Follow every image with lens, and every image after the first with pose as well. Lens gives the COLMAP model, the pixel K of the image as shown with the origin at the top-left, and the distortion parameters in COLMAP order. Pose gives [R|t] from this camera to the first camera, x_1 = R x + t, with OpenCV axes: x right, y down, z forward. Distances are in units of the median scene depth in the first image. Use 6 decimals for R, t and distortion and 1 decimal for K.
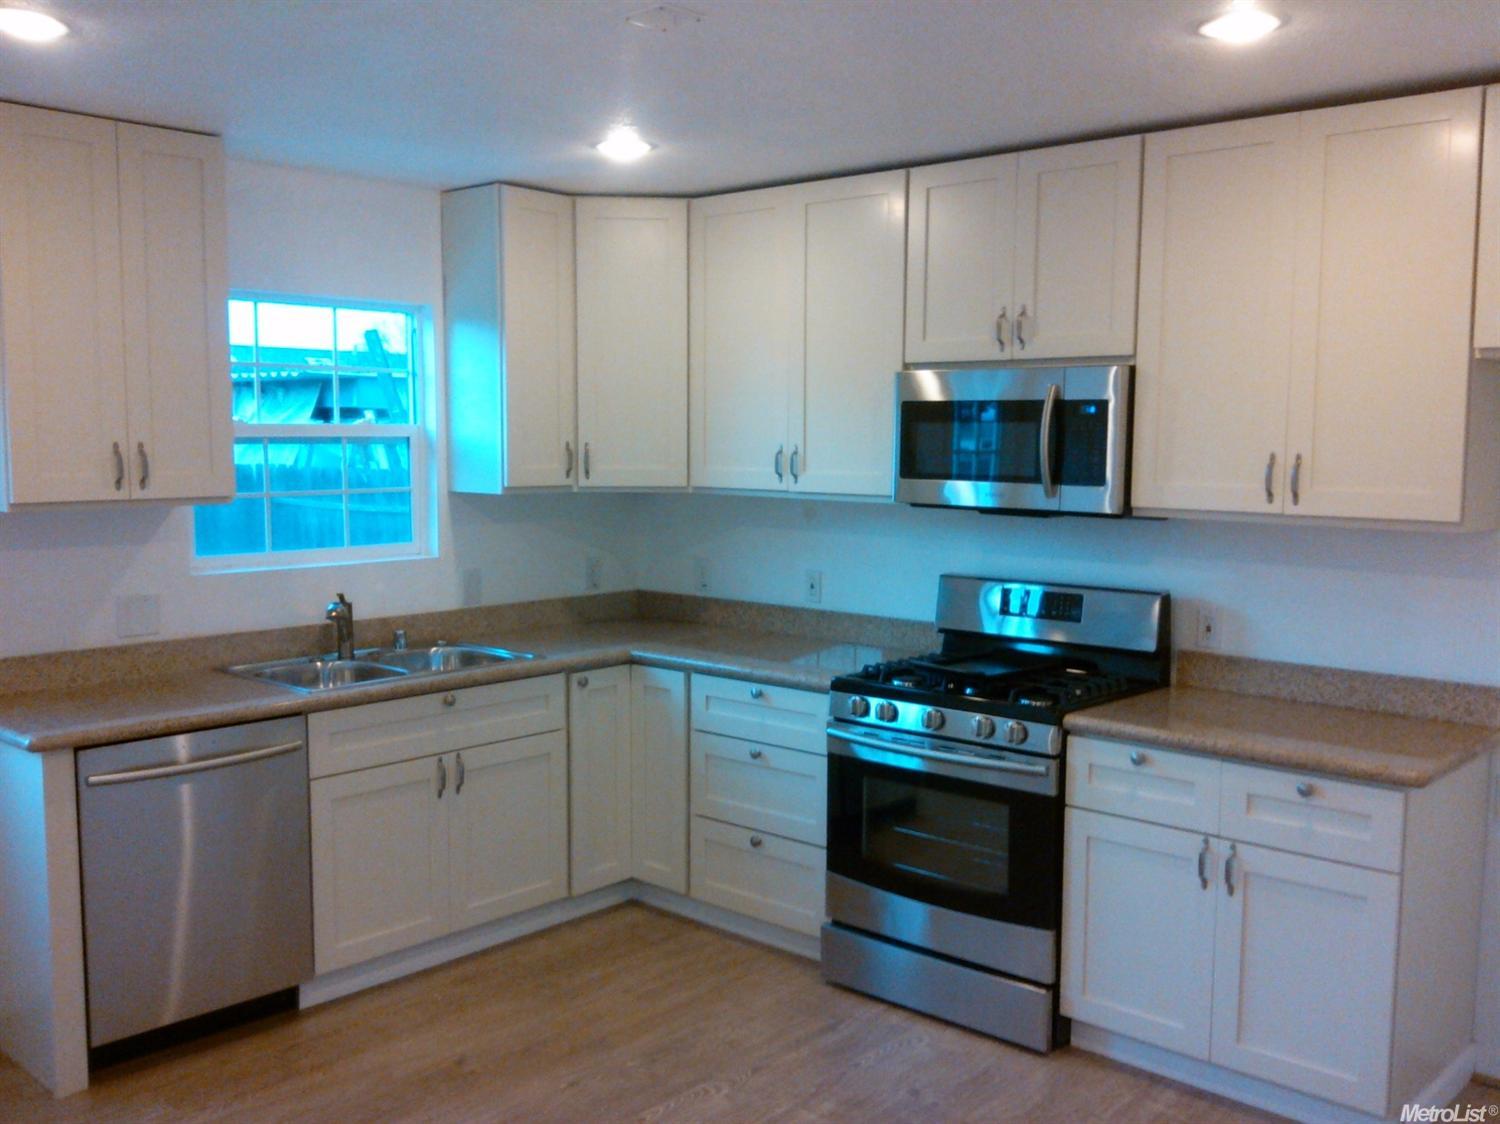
lens RADIAL K [[1378.3, 0, 750.0], [0, 1378.3, 562.0], [0, 0, 1]] dist [0.088324, -0.157527]
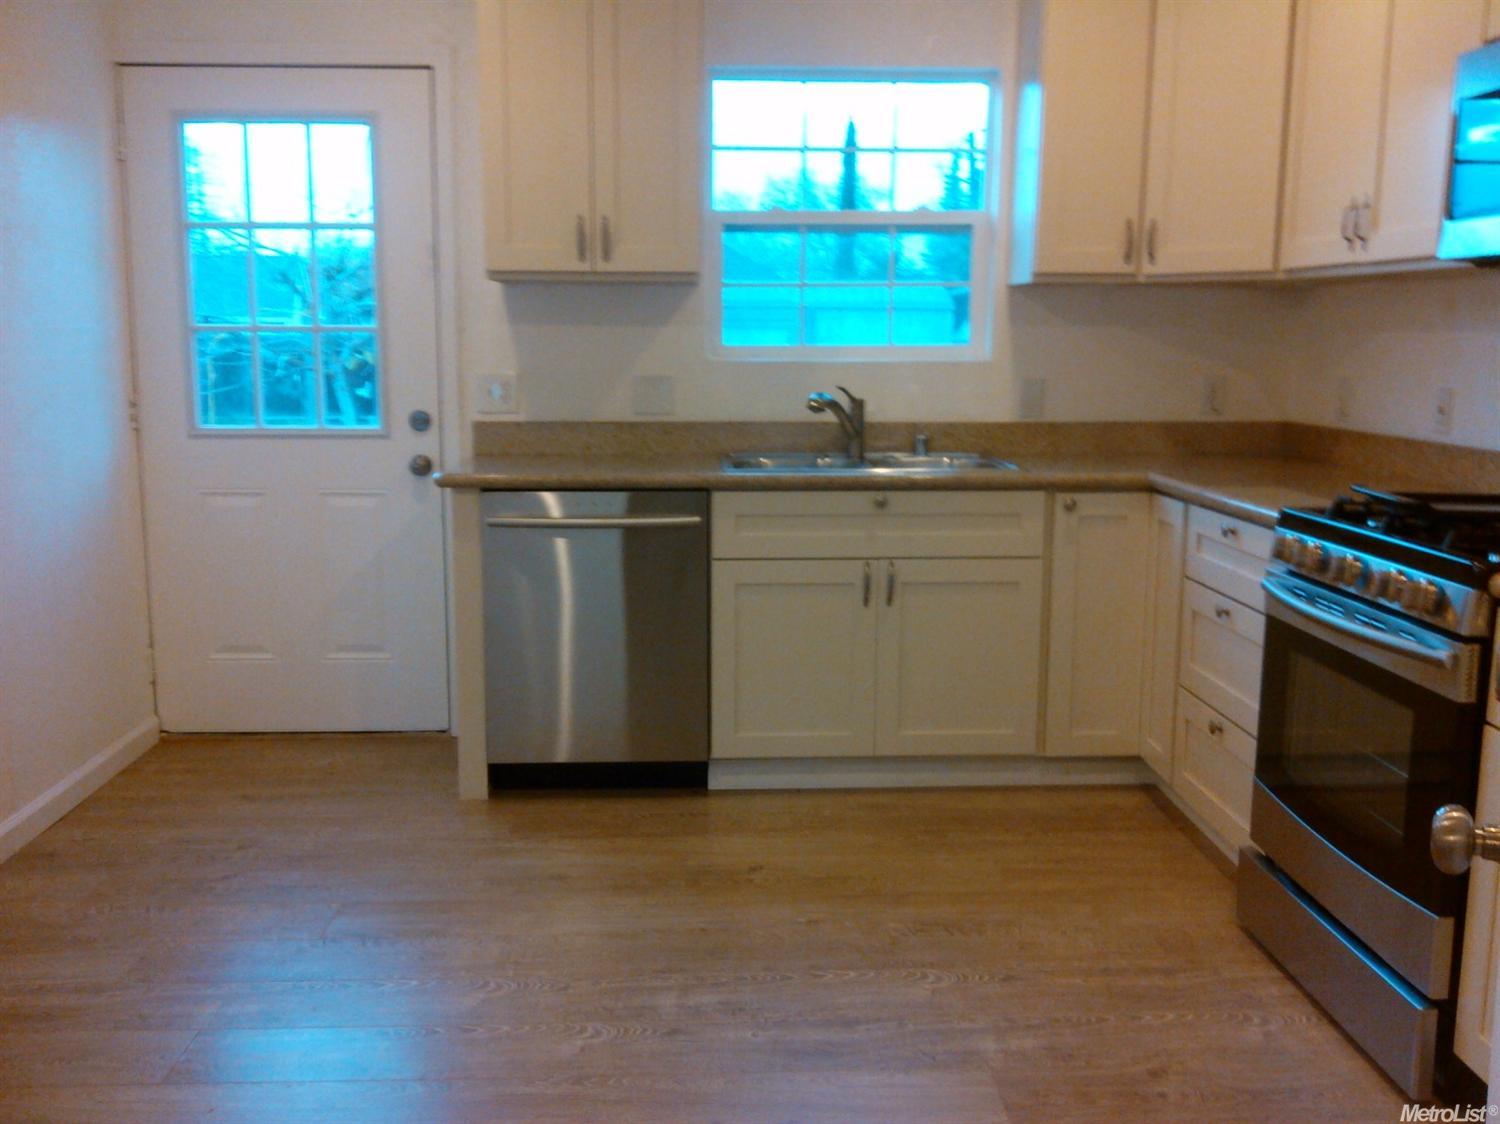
lens RADIAL K [[1378.3, 0, 750.0], [0, 1378.3, 562.0], [0, 0, 1]] dist [0.088324, -0.157527]
pose [[0.721957, 0.112875, -0.682670, 0.330667], [-0.064259, 0.993278, 0.096275, 0.056873], [0.688948, -0.025638, 0.724357, 0.283514]]
